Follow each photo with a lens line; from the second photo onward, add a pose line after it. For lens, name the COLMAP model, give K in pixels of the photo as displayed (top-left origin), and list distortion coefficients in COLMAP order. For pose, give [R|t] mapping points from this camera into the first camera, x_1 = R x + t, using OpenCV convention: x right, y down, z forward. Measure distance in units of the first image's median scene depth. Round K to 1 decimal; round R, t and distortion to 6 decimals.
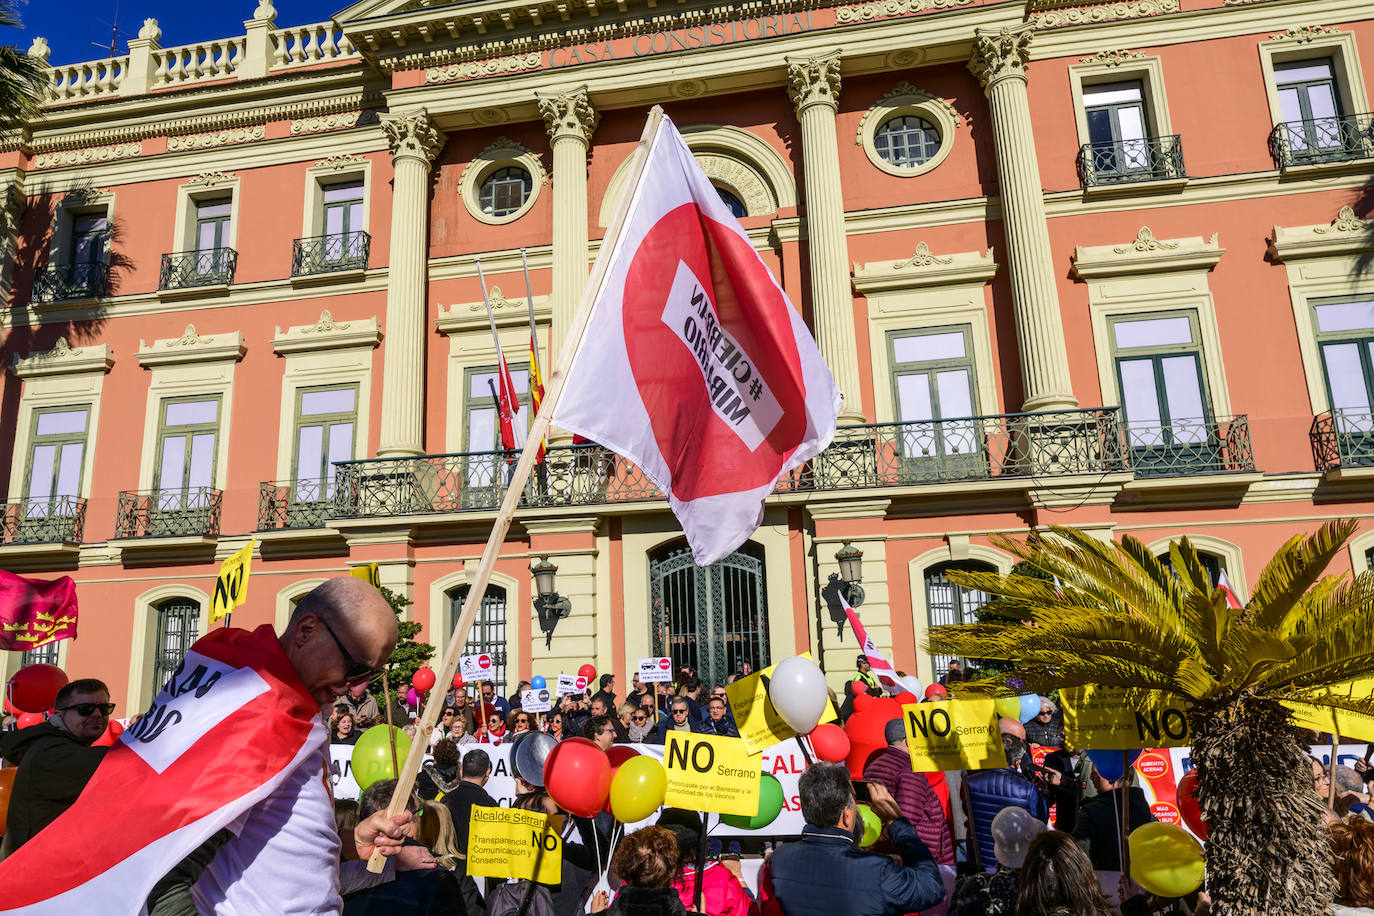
lens RADIAL K [[873.2, 0, 692.6], [0, 873.2, 469.9], [0, 0, 1]] dist [-0.000041, 0.001664]
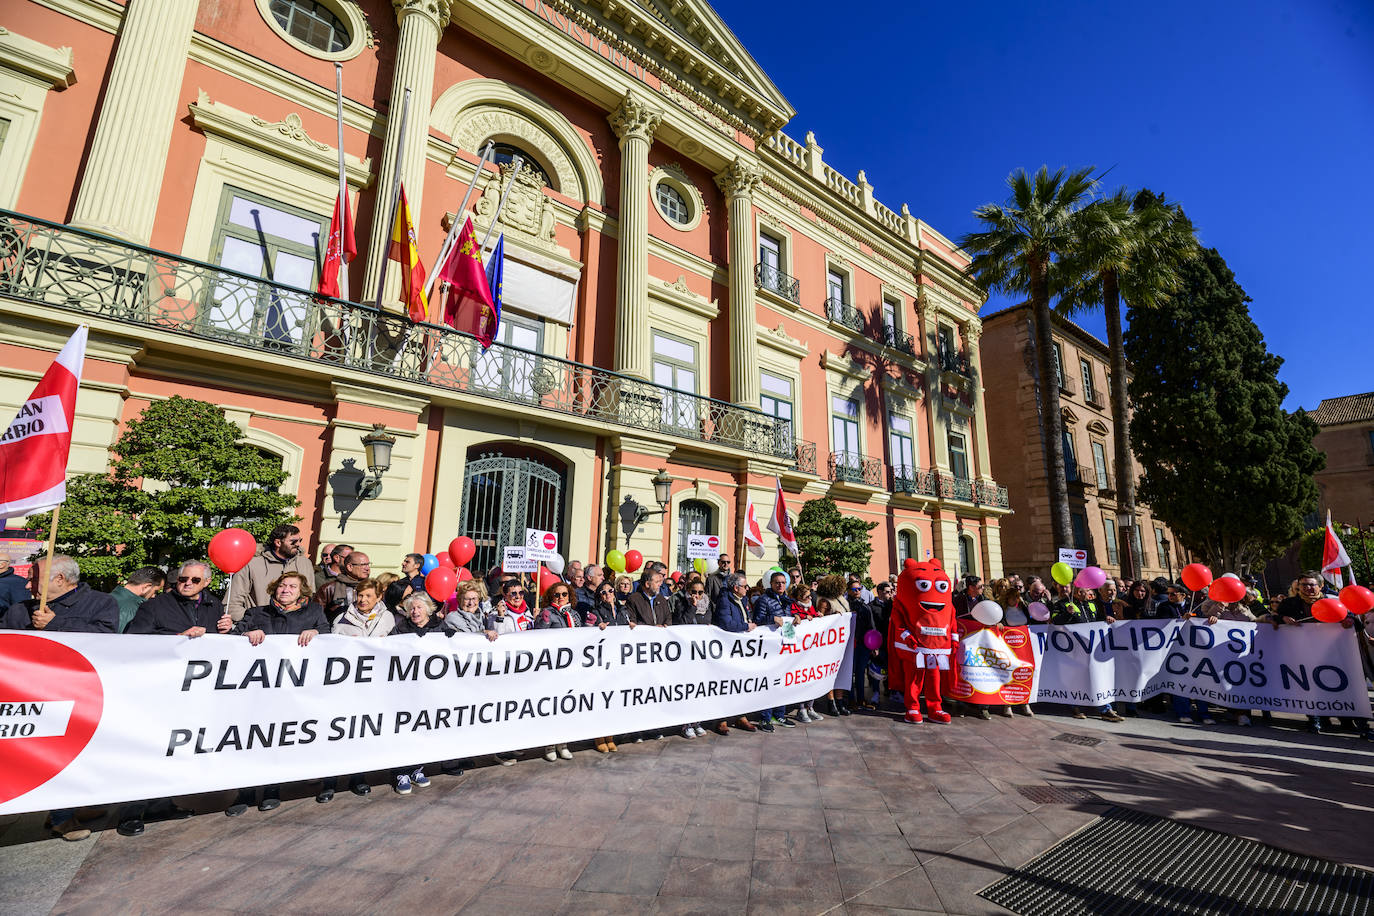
lens RADIAL K [[560.8, 0, 693.1], [0, 560.8, 470.2], [0, 0, 1]] dist [-0.002283, -0.000746]
pose [[0.675692, 0.182888, 0.714137, -0.326188], [-0.178928, 0.980456, -0.081796, 0.122273], [-0.715140, -0.072510, 0.695210, 0.351350]]
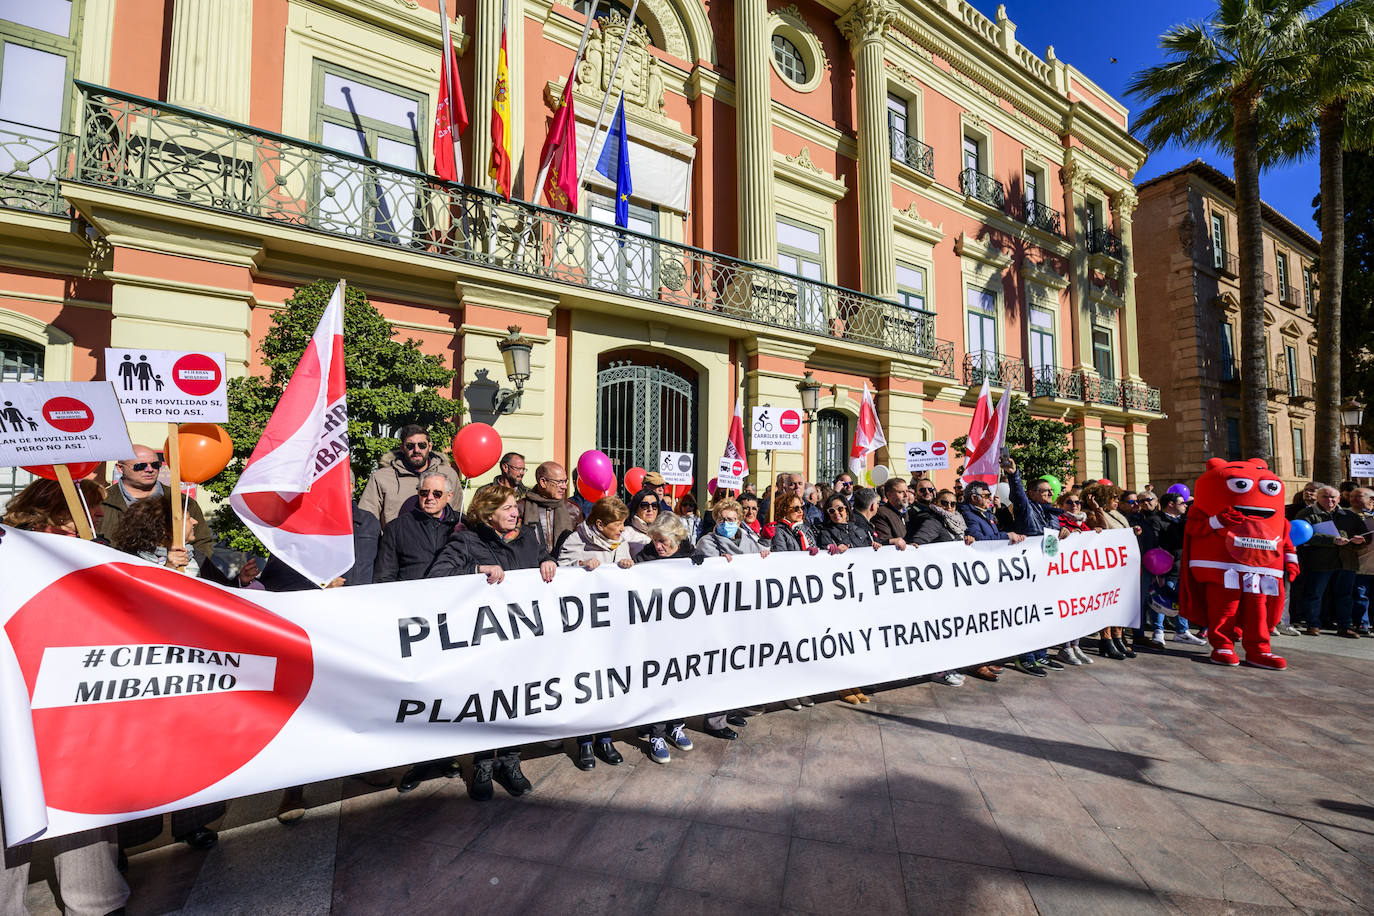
lens RADIAL K [[554.2, 0, 690.0], [0, 554.2, 471.7], [0, 0, 1]] dist [0.000001, -0.001942]
pose [[0.762897, 0.065279, 0.643216, -0.332702], [-0.146937, 0.986361, 0.074173, 0.152381], [-0.629601, -0.151099, 0.762084, 0.471568]]
